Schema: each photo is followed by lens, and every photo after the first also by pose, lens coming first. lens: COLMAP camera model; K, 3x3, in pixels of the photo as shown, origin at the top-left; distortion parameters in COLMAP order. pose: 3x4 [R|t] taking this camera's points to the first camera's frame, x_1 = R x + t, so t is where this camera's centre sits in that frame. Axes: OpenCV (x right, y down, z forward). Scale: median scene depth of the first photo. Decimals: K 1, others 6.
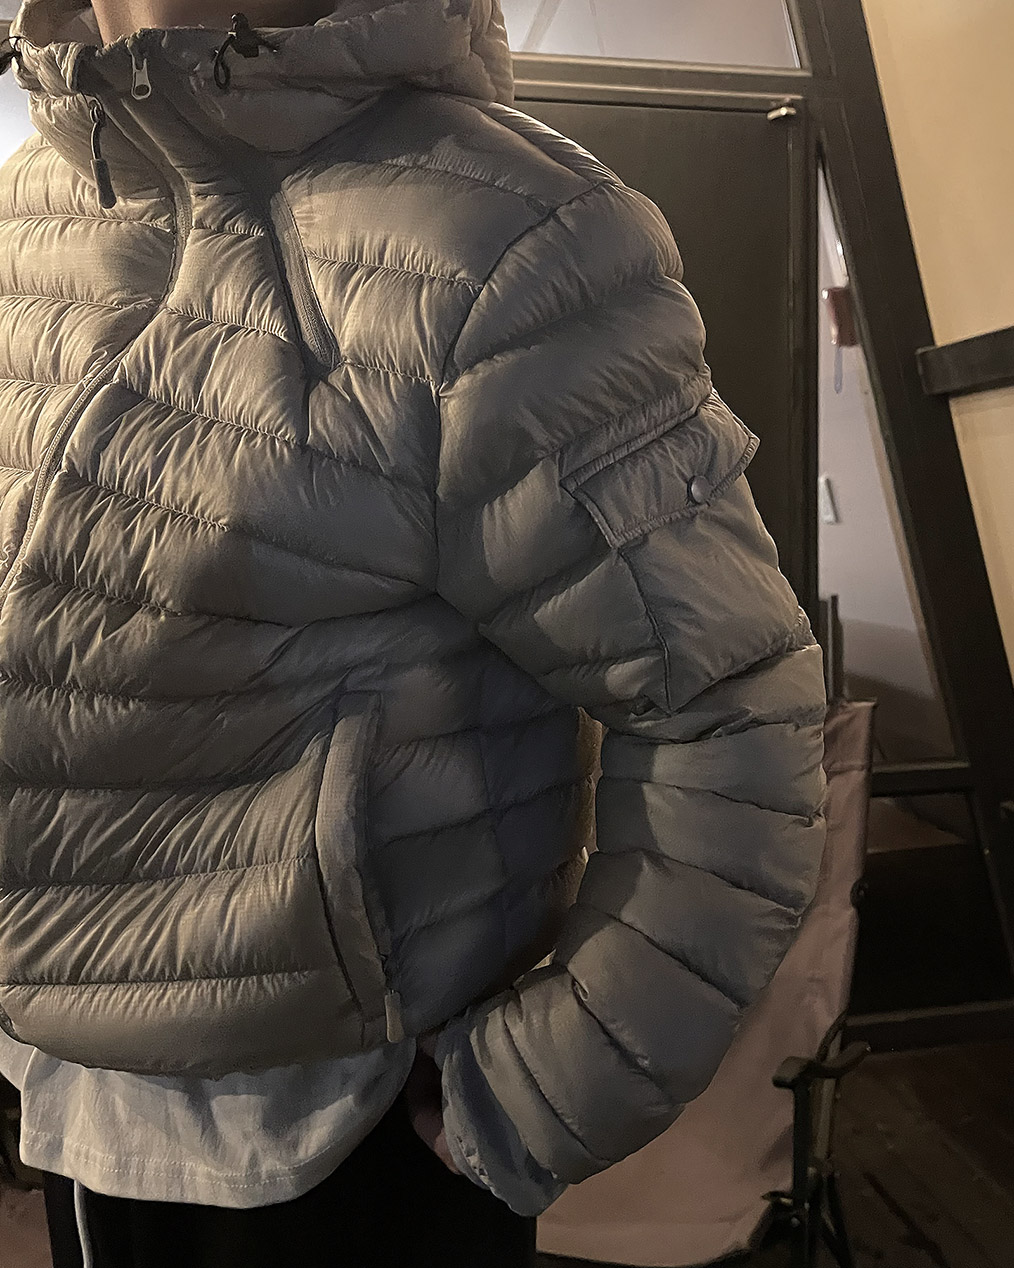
lens RADIAL K [[1242.4, 0, 585.4], [0, 1242.4, 624.4], [0, 0, 1]] dist [0.026633, 0.000000]
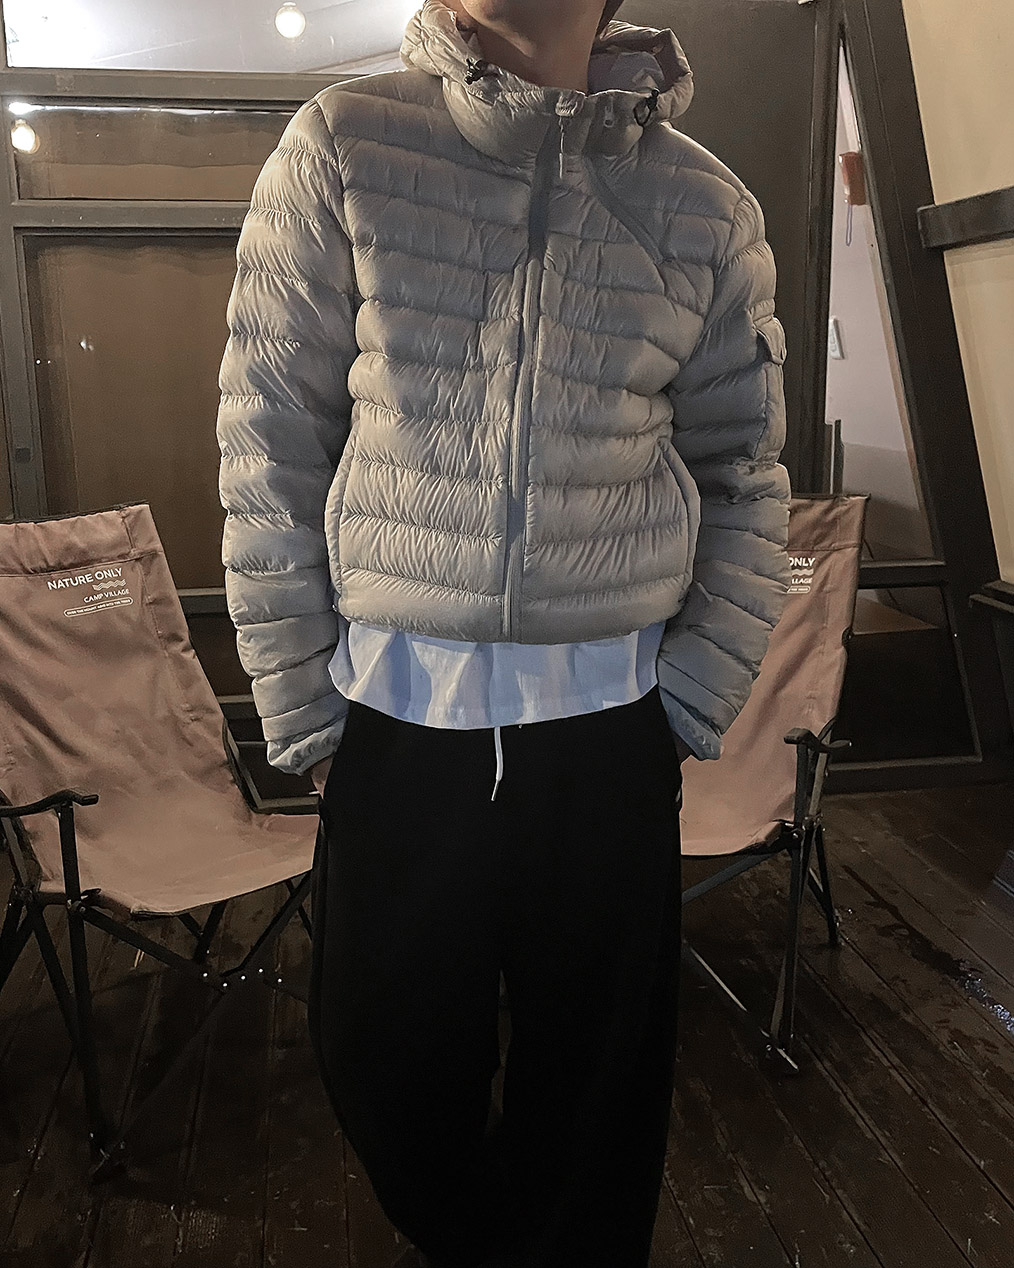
lens RADIAL K [[1242.4, 0, 511.4], [0, 1242.4, 626.4], [0, 0, 1]] dist [0.026633, 0.000000]
pose [[0.998589, 0.014940, -0.050952, -0.051437], [-0.008519, 0.992247, 0.123986, 0.028609], [0.052409, -0.123377, 0.990975, -0.238759]]
